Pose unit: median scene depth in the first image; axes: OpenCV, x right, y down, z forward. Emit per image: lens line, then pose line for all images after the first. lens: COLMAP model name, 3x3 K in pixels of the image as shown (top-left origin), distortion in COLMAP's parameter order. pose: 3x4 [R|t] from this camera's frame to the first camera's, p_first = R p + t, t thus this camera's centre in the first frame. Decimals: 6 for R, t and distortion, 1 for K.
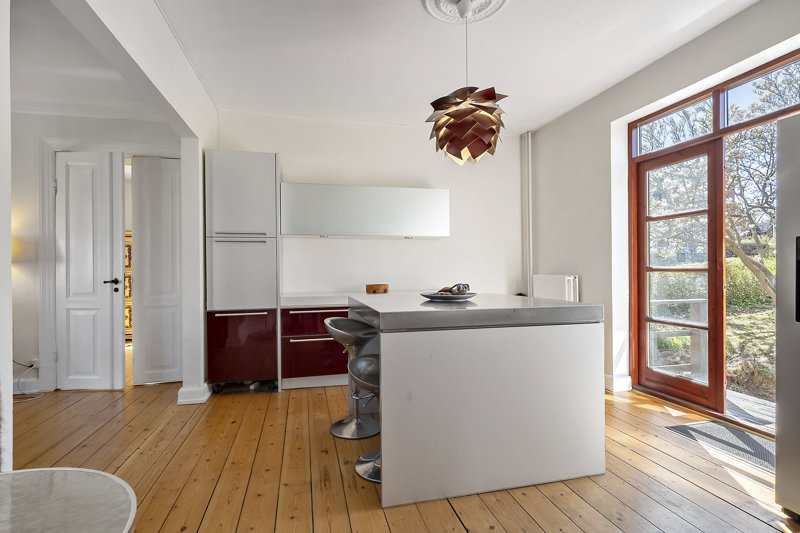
lens RADIAL K [[400.0, 0, 401.6], [0, 400.0, 269.0], [0, 0, 1]] dist [0.001145, 0.000364]
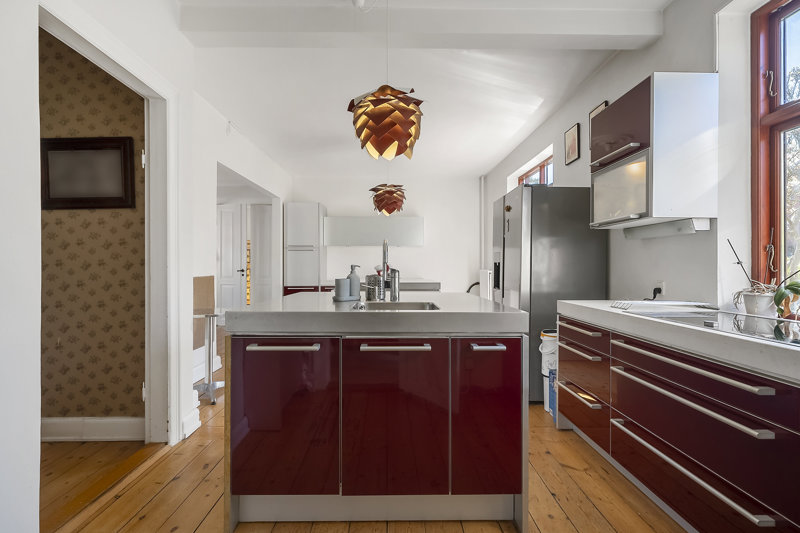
lens RADIAL K [[376.7, 0, 392.9], [0, 376.7, 267.0], [0, 0, 1]] dist [-0.000801, -0.000015]
pose [[0.972371, 0.010241, -0.233215, 0.435710], [-0.009681, 0.999947, 0.003547, 0.000912], [0.233239, -0.001191, 0.972419, -0.628609]]
